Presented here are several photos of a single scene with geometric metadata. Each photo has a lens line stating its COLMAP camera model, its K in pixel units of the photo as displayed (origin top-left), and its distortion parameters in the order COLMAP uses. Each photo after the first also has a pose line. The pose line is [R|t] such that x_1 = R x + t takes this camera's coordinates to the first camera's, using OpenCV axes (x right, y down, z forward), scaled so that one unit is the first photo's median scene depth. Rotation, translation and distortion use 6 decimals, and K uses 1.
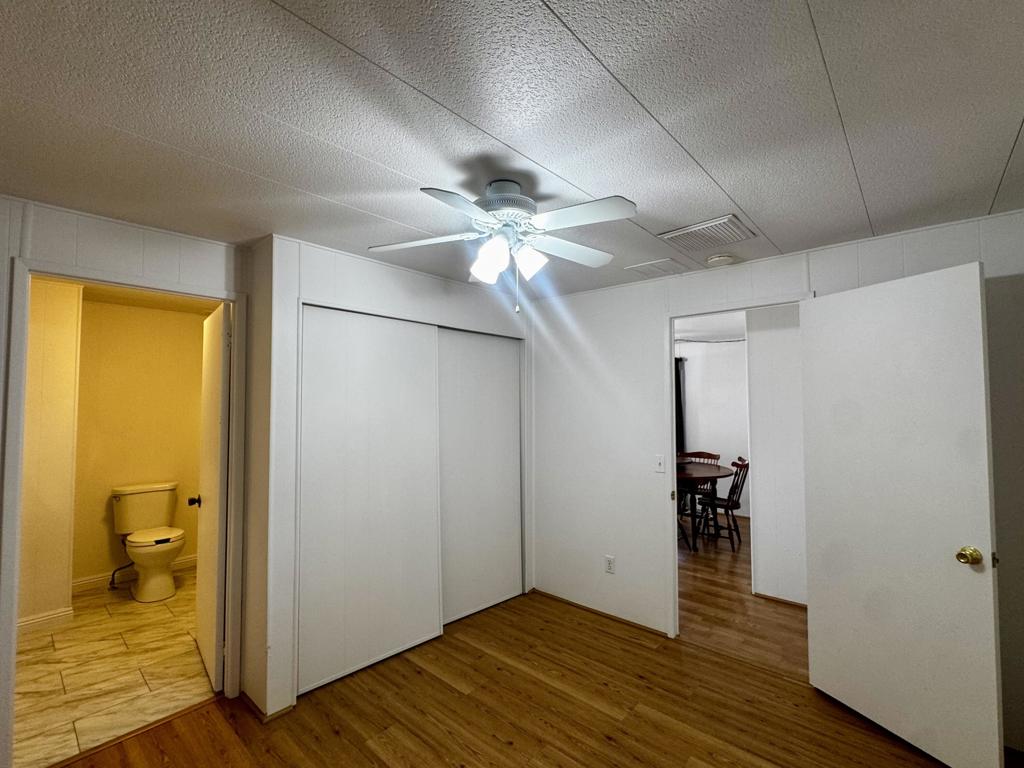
lens RADIAL K [[462.1, 0, 508.4], [0, 462.1, 385.2], [0, 0, 1]] dist [0.001151, 0.000047]
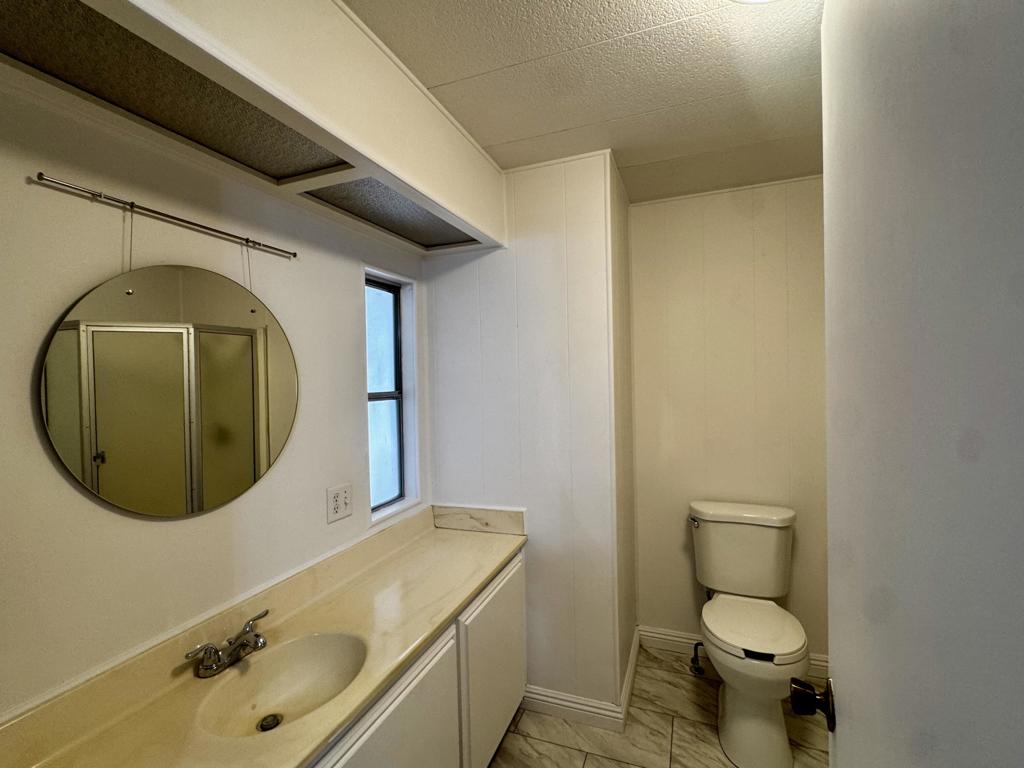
lens RADIAL K [[462.1, 0, 510.3], [0, 462.1, 382.8], [0, 0, 1]] dist [0.001151, 0.000047]
pose [[0.346836, 0.015120, -0.937804, -0.384664], [0.059859, 0.997475, 0.038220, 0.033032], [0.936014, -0.069392, 0.345056, 0.593989]]
